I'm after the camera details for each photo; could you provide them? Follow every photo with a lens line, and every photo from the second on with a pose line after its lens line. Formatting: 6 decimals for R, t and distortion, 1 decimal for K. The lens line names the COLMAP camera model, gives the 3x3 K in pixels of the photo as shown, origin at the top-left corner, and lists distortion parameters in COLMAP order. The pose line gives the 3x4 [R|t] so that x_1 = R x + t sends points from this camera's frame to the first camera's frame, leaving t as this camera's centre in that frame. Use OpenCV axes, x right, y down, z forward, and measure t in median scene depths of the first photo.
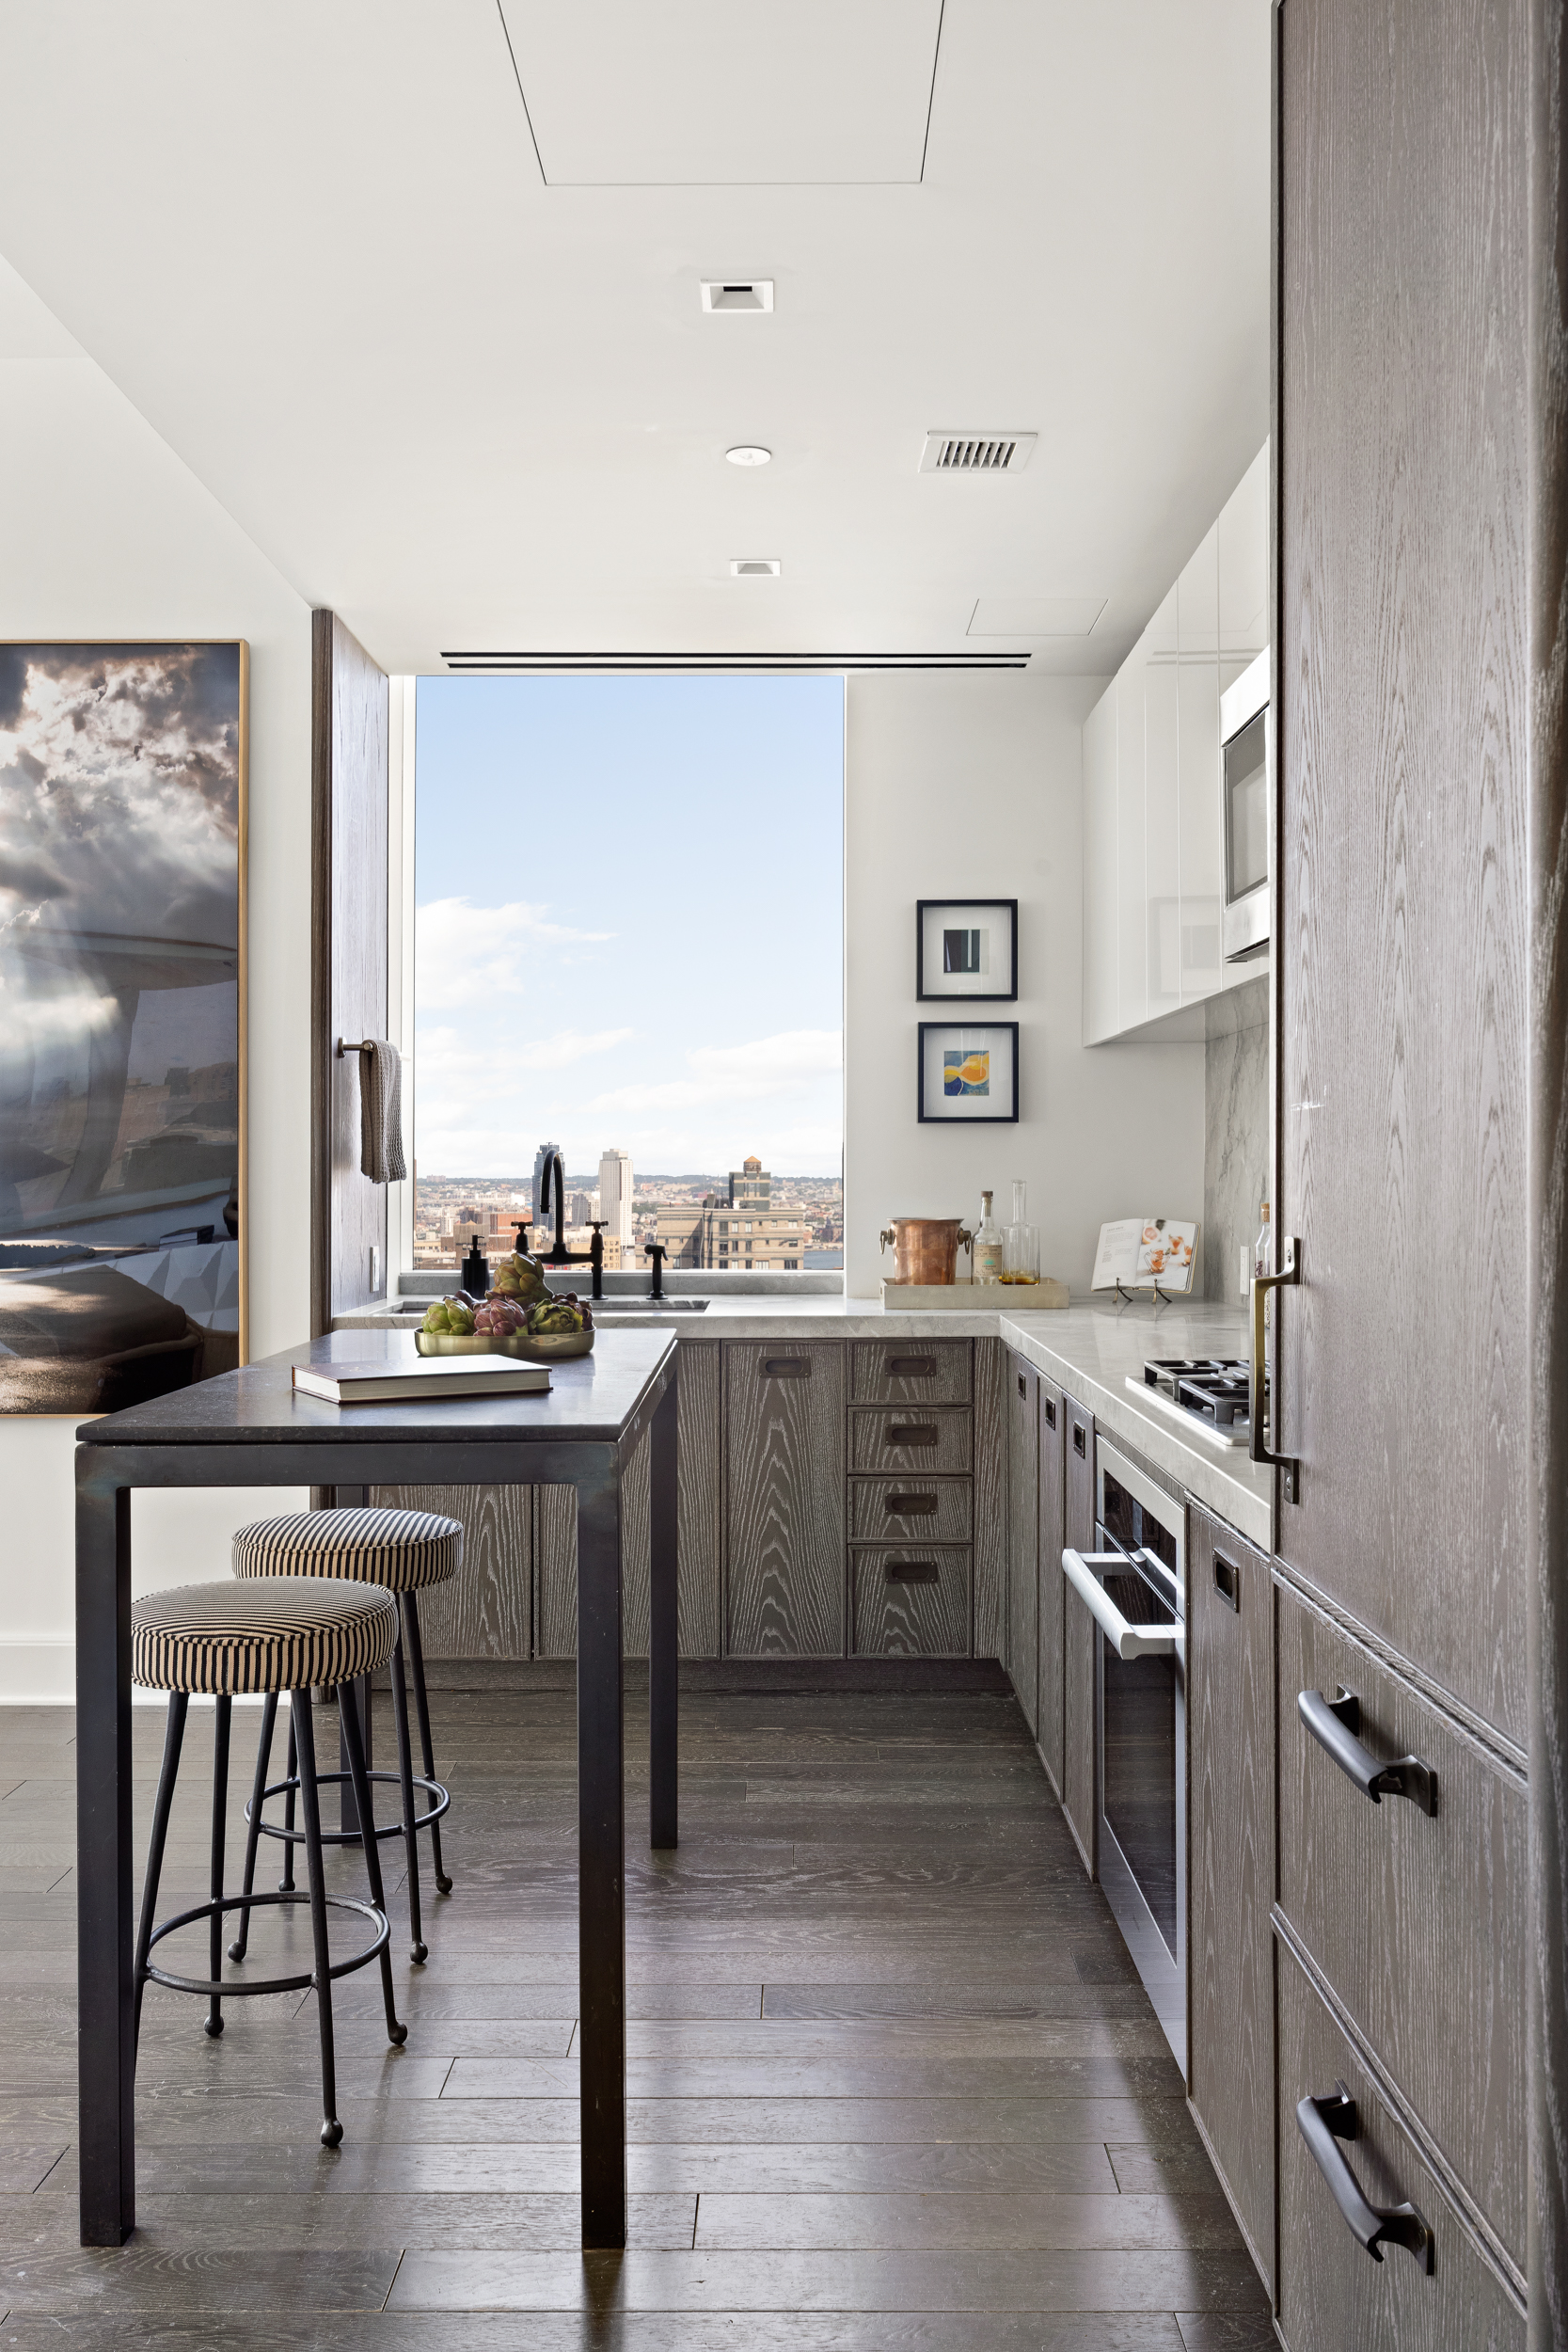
lens RADIAL K [[2000.8, 0, 760.8], [0, 2000.8, 1150.7], [0, 0, 1]] dist [0.007547, -0.001757]
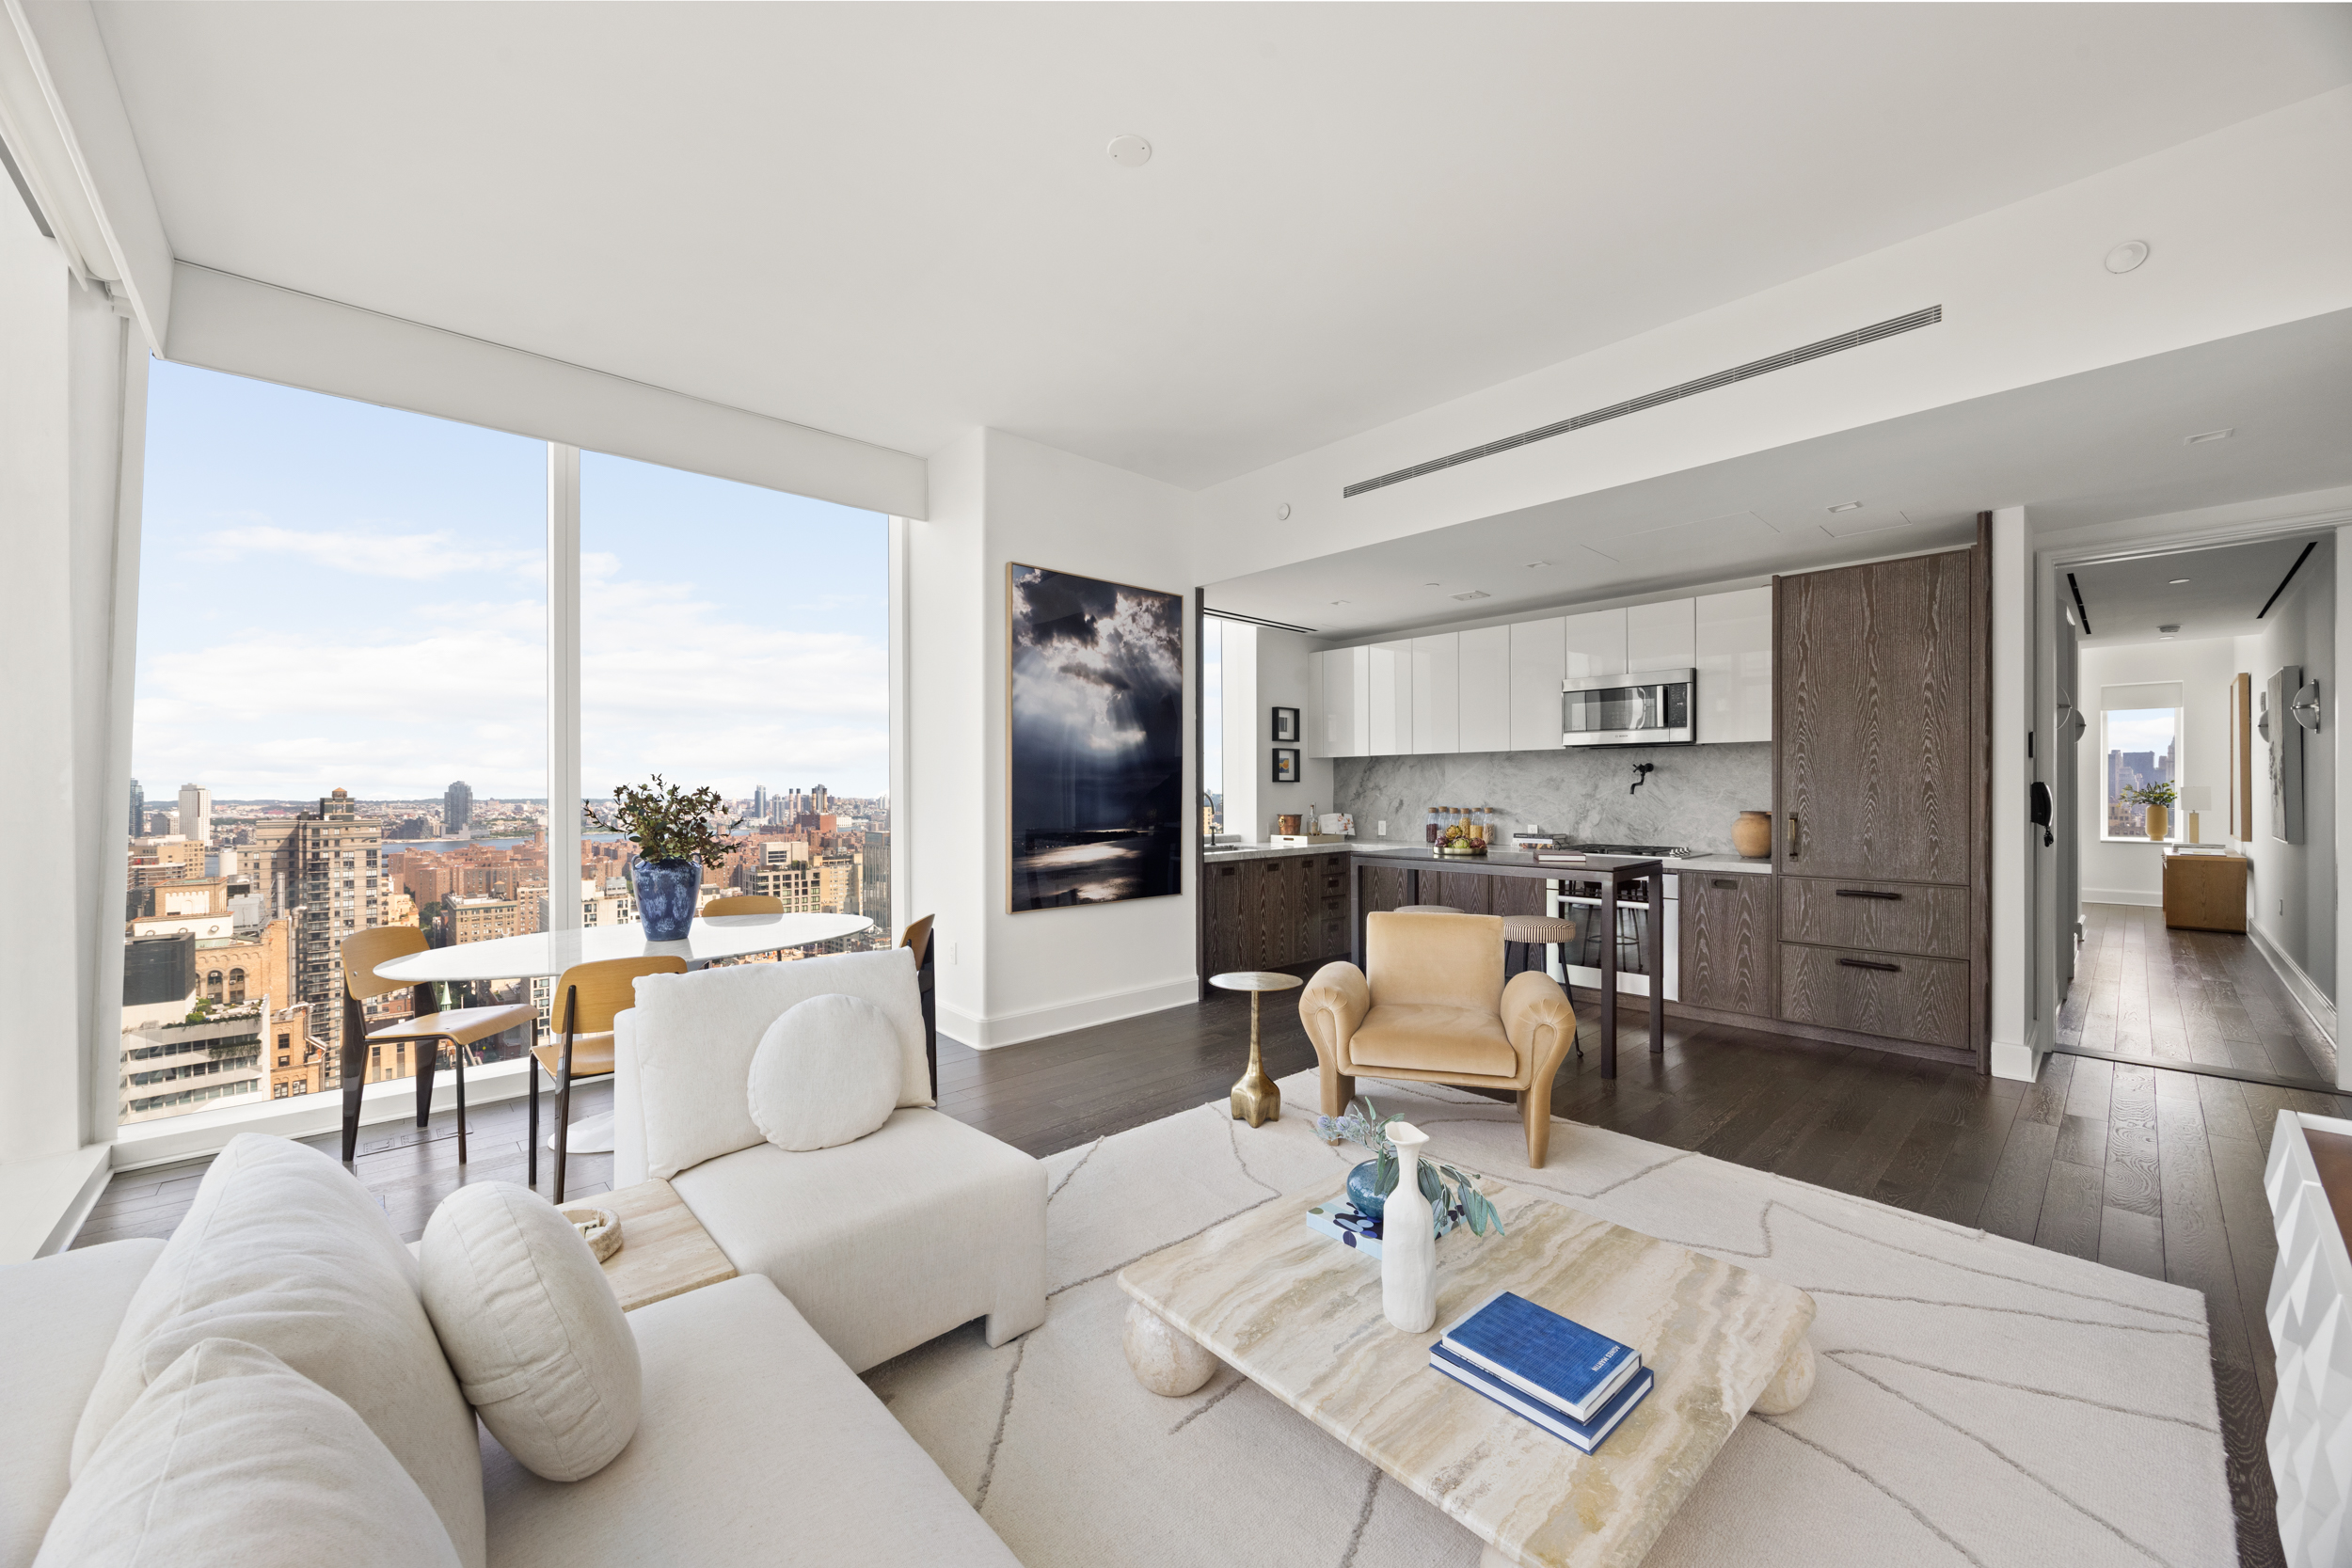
lens RADIAL K [[895.8, 0, 1162.7], [0, 895.8, 790.9], [0, 0, 1]] dist [0.003145, -0.001083]
pose [[0.727876, -0.001368, 0.685707, -1.071645], [-0.002642, 0.999985, 0.004800, -0.007609], [-0.685704, -0.005306, 0.727862, 0.170163]]
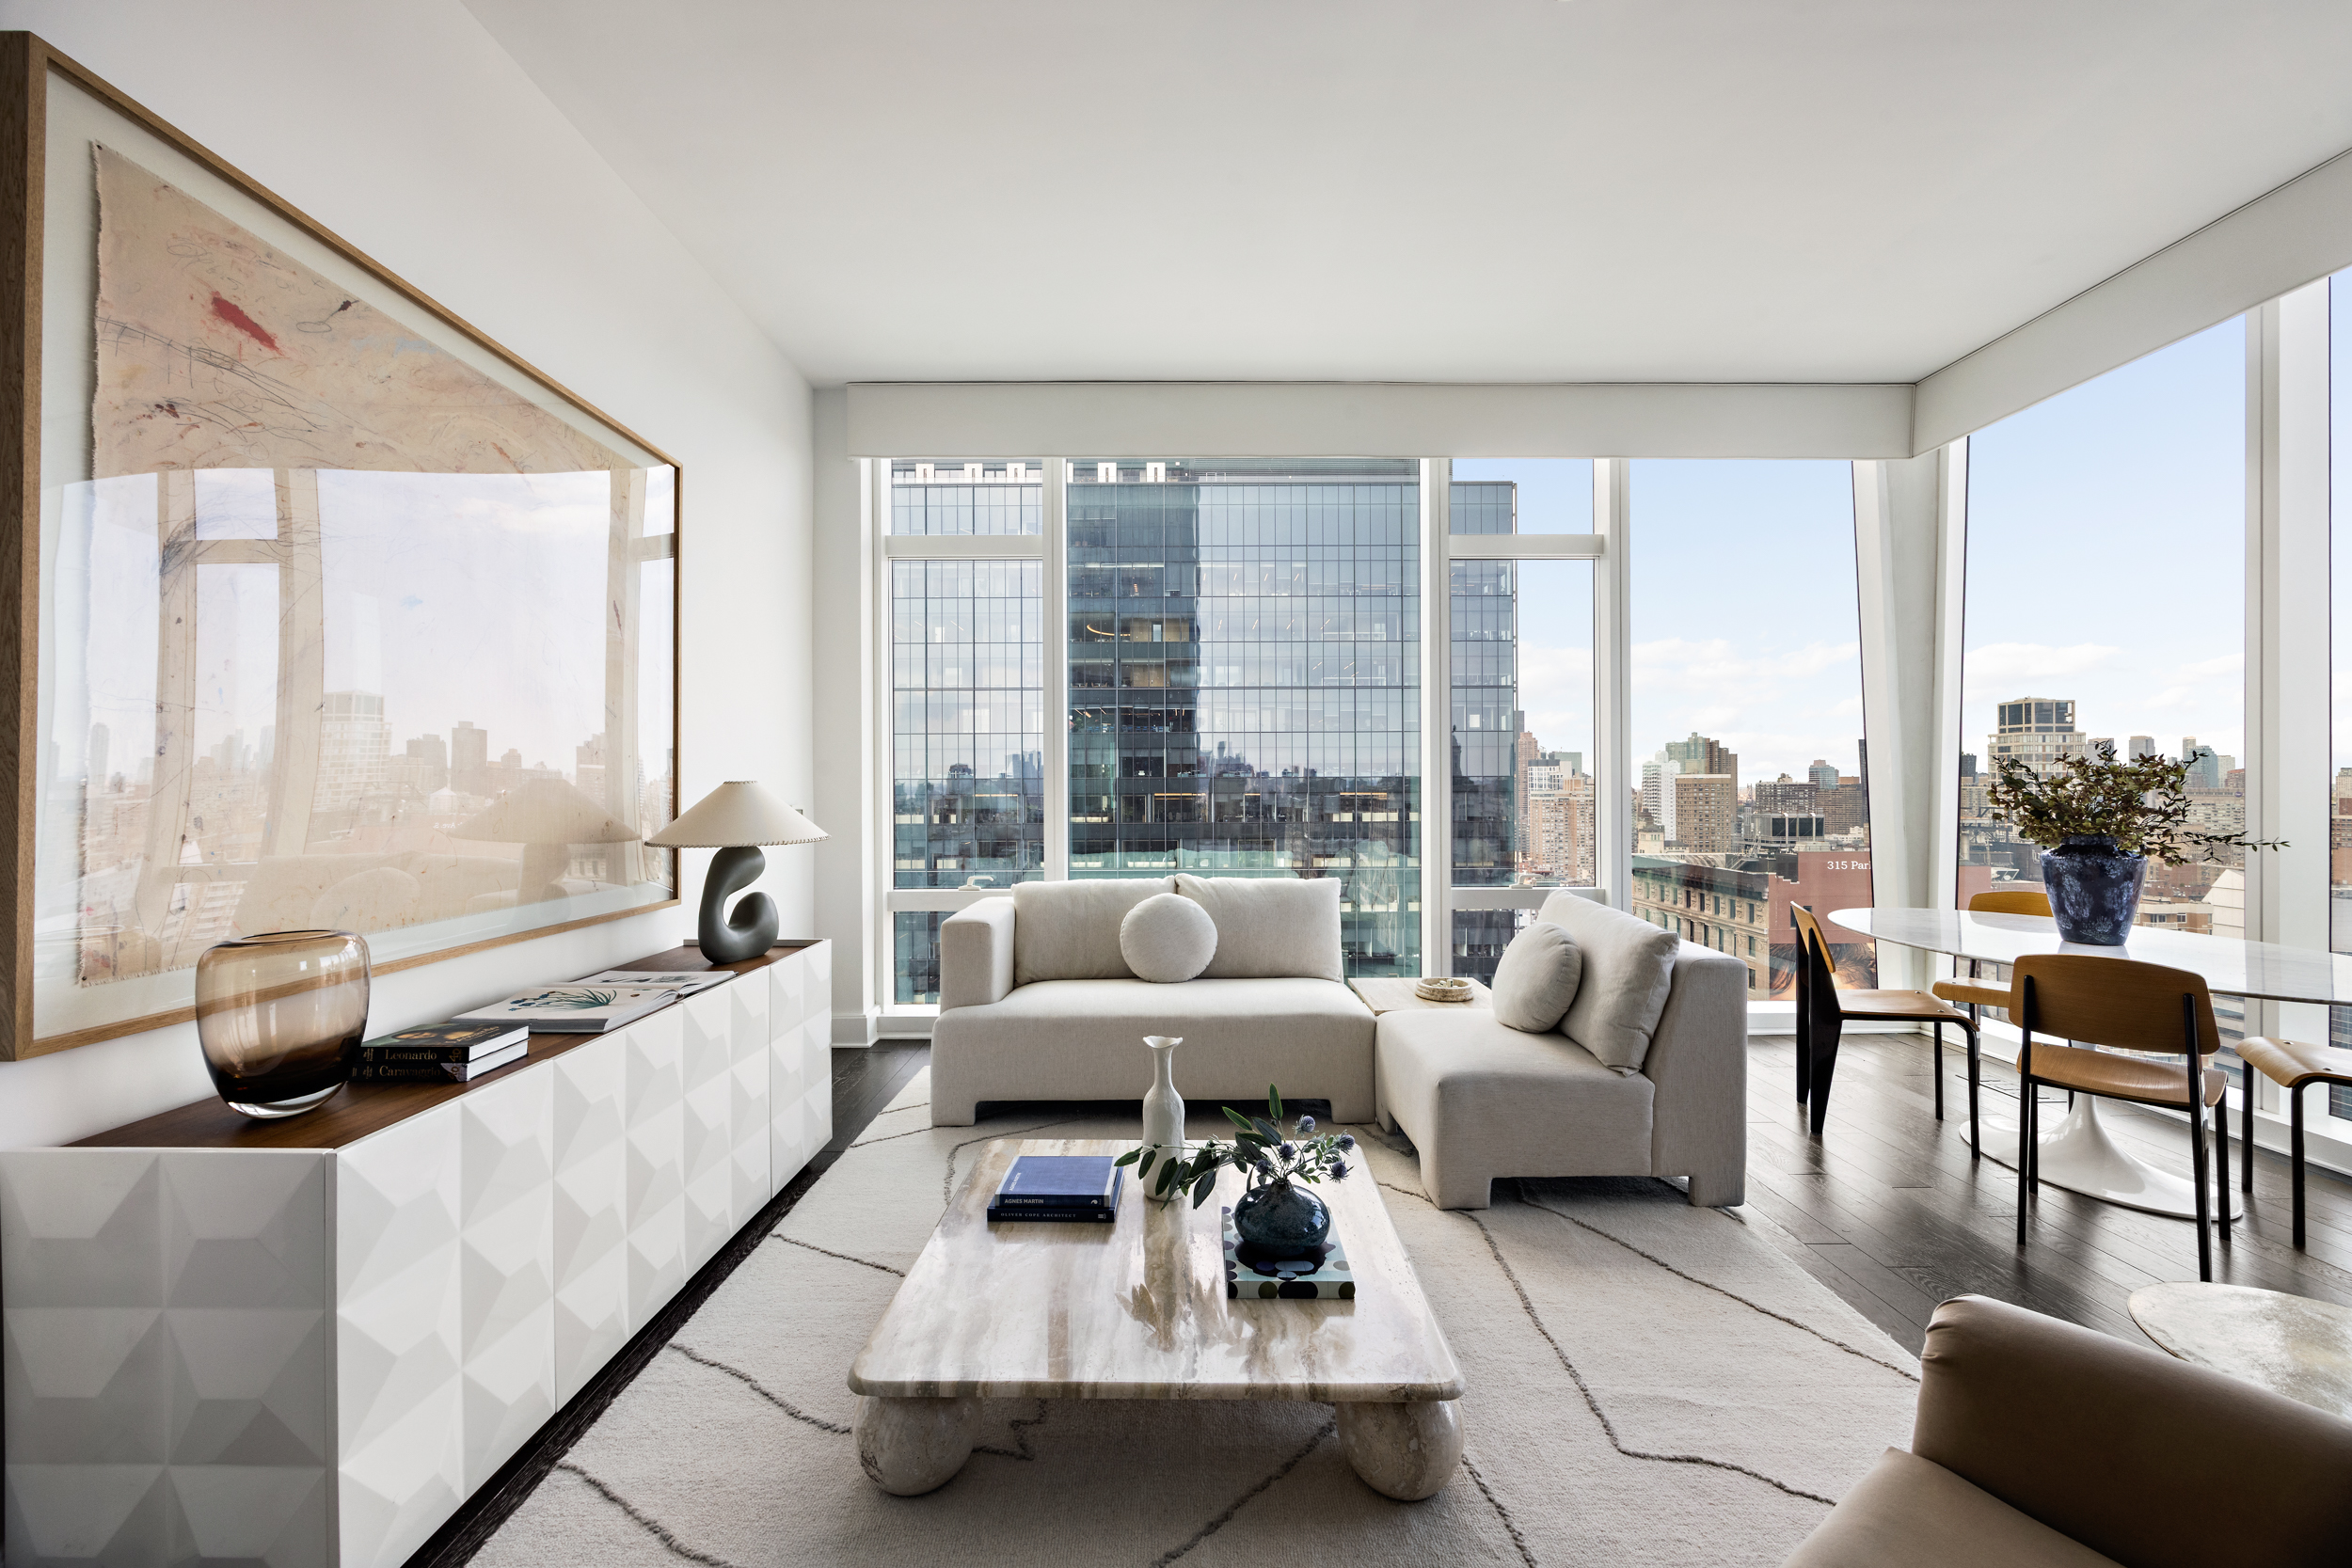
lens RADIAL K [[895.8, 0, 1178.7], [0, 895.8, 782.8], [0, 0, 1]] dist [0.003145, -0.001083]
pose [[0.022569, -0.000854, -0.999745, -0.245938], [0.013020, 0.999915, -0.000560, 0.005072], [0.999660, -0.013004, 0.022578, 0.379005]]
